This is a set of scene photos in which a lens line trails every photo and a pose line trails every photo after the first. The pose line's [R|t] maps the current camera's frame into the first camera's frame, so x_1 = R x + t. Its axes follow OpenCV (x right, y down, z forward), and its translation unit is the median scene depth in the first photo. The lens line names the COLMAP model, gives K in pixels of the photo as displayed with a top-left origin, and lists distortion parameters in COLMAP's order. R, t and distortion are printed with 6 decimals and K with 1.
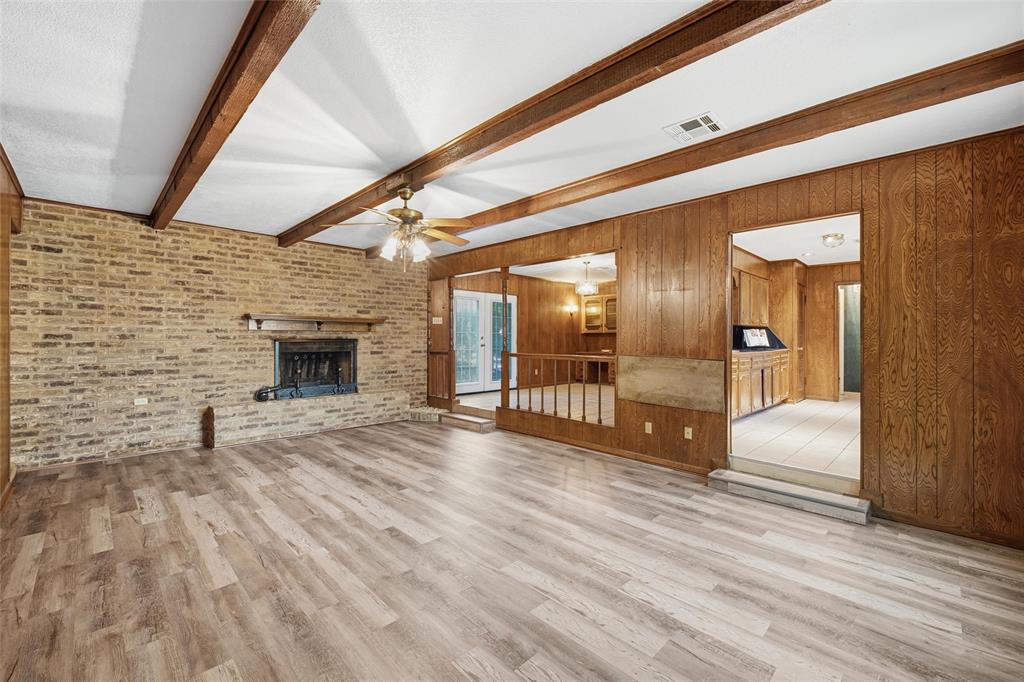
lens RADIAL K [[426.3, 0, 518.6], [0, 426.3, 337.6], [0, 0, 1]] dist [0.001752, -0.000170]
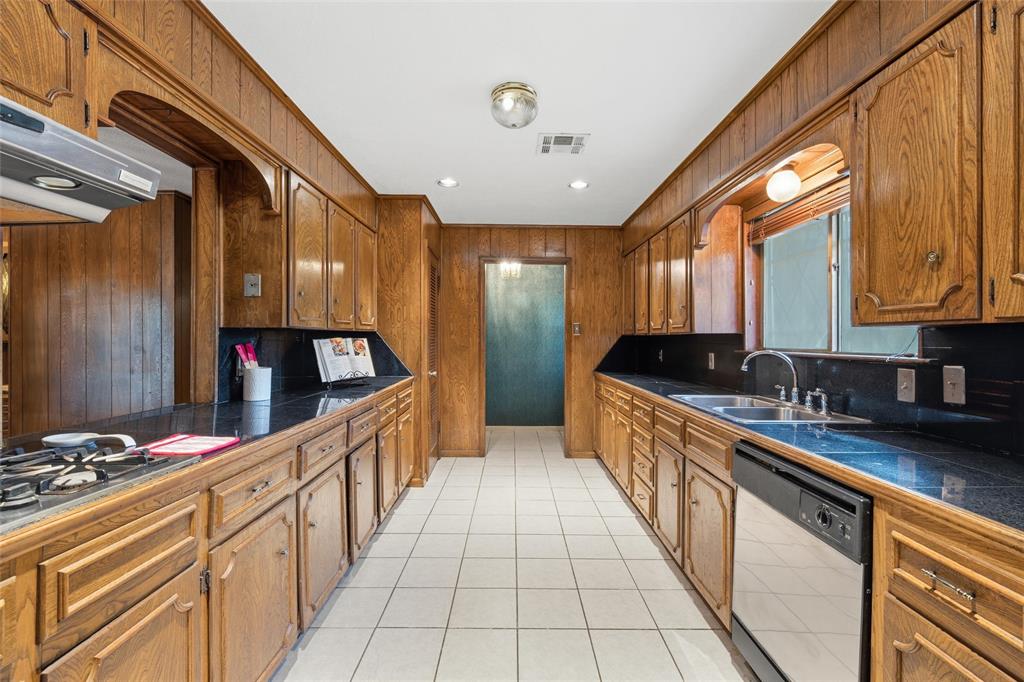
lens RADIAL K [[442.8, 0, 511.7], [0, 442.8, 337.9], [0, 0, 1]] dist [-0.000673, -0.000264]
pose [[0.710838, -0.004603, 0.703341, 0.341590], [0.002696, 0.999989, 0.003820, -0.019161], [-0.703351, -0.000819, 0.710843, 0.536676]]
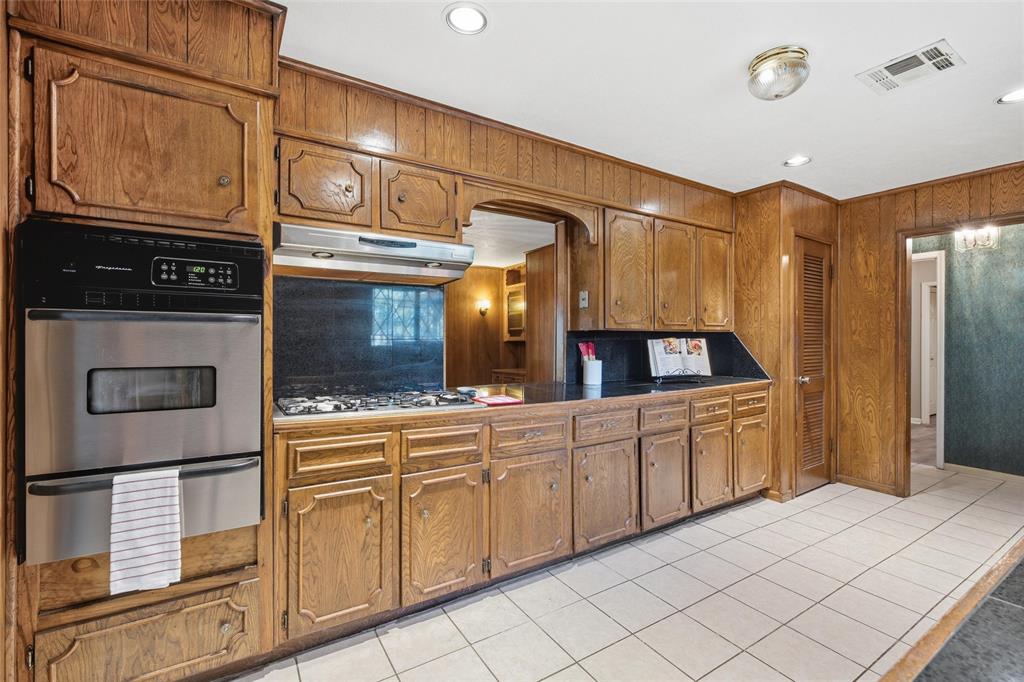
lens RADIAL K [[446.1, 0, 512.0], [0, 446.1, 341.0], [0, 0, 1]] dist [0.001448, 0.000075]
pose [[0.974359, -0.003471, -0.224972, 0.454842], [0.003887, 0.999991, 0.001407, -0.016597], [0.224966, -0.002245, 0.974364, 0.456309]]
